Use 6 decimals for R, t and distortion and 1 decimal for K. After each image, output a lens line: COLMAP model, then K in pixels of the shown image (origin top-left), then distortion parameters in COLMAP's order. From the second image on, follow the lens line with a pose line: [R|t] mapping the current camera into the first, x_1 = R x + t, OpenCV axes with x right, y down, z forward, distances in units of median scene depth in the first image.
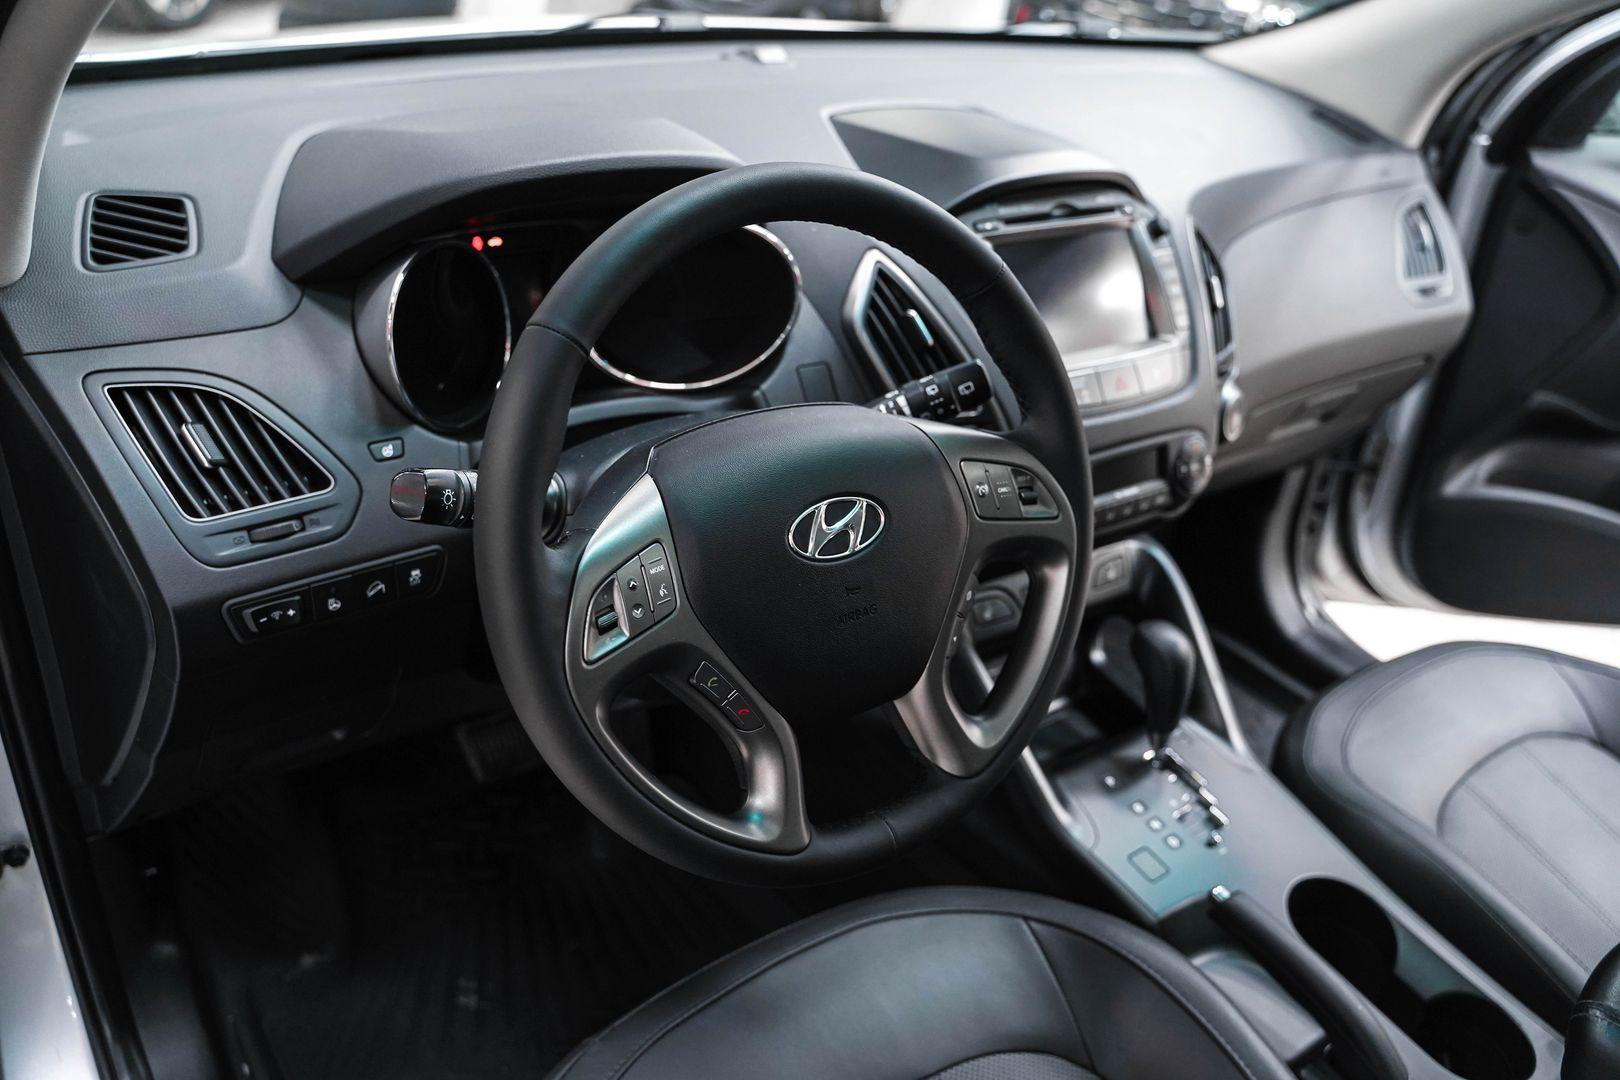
lens RADIAL K [[1318.1, 0, 812.9], [0, 1318.1, 545.3], [0, 0, 1]] dist [-0.108491, 0.084319]
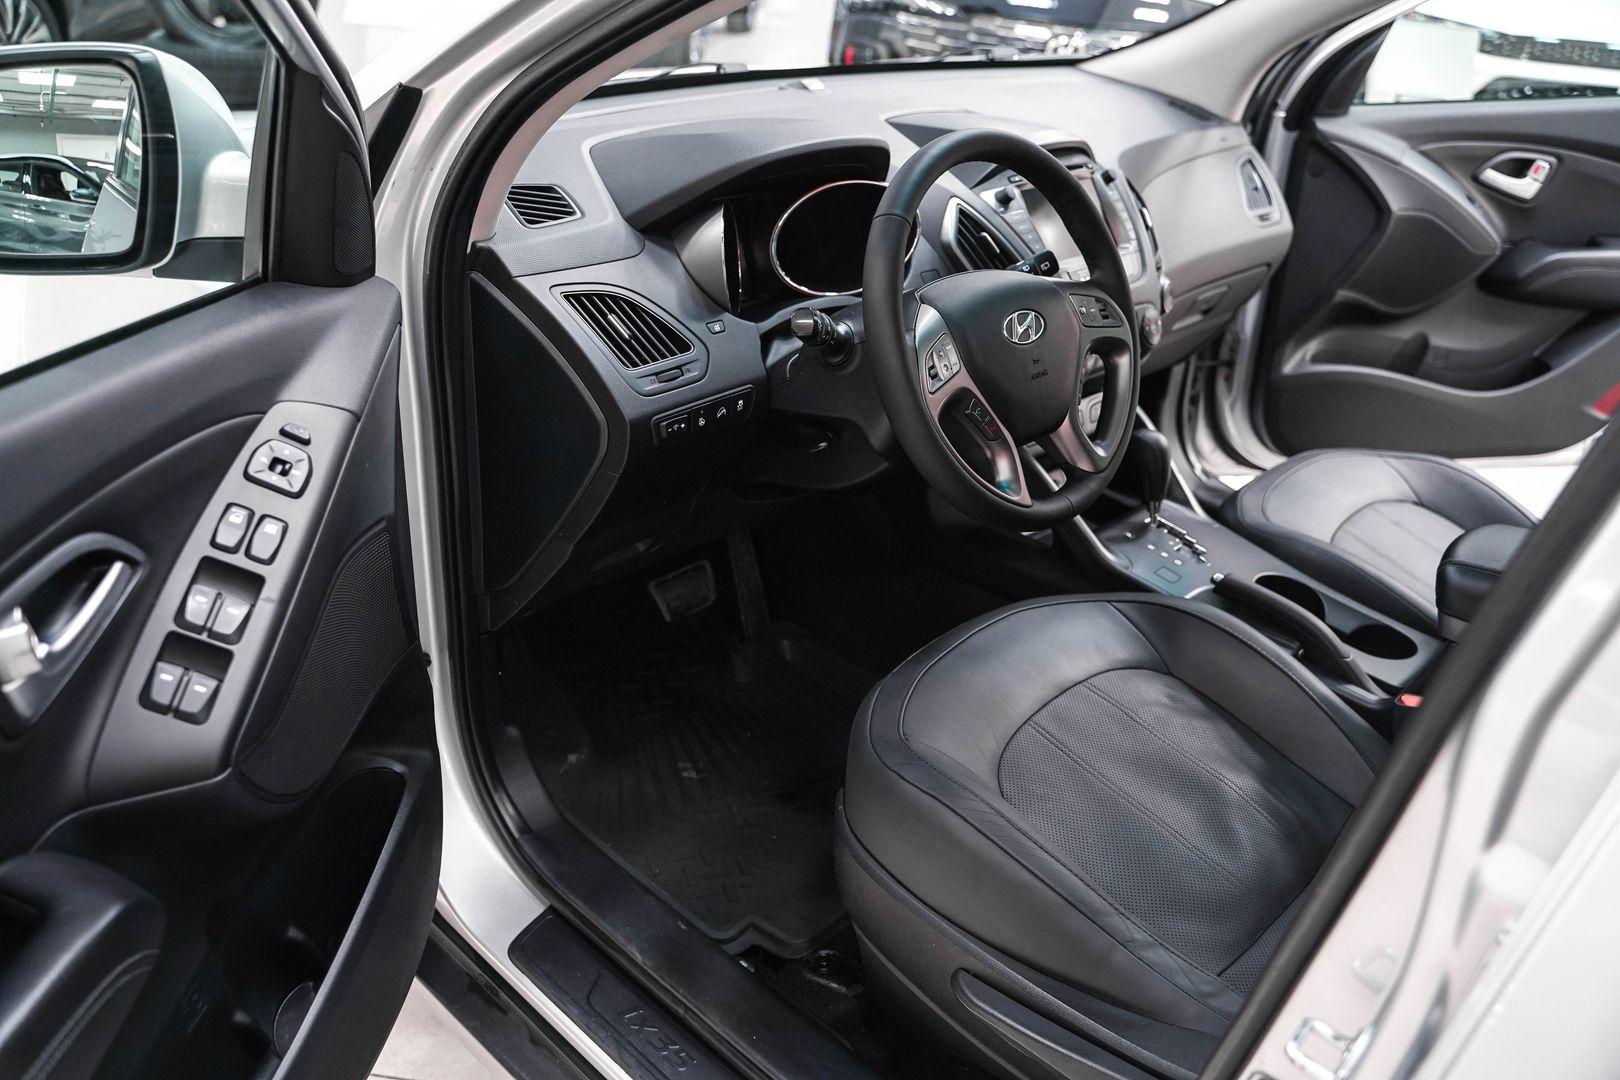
lens RADIAL K [[1318.1, 0, 809.8], [0, 1318.1, 539.2], [0, 0, 1]] dist [-0.108491, 0.084319]
pose [[0.982925, -0.115421, 0.143308, -0.348325], [0.120852, 0.992224, -0.029763, 0.181903], [-0.138759, 0.046574, 0.989230, -0.444324]]
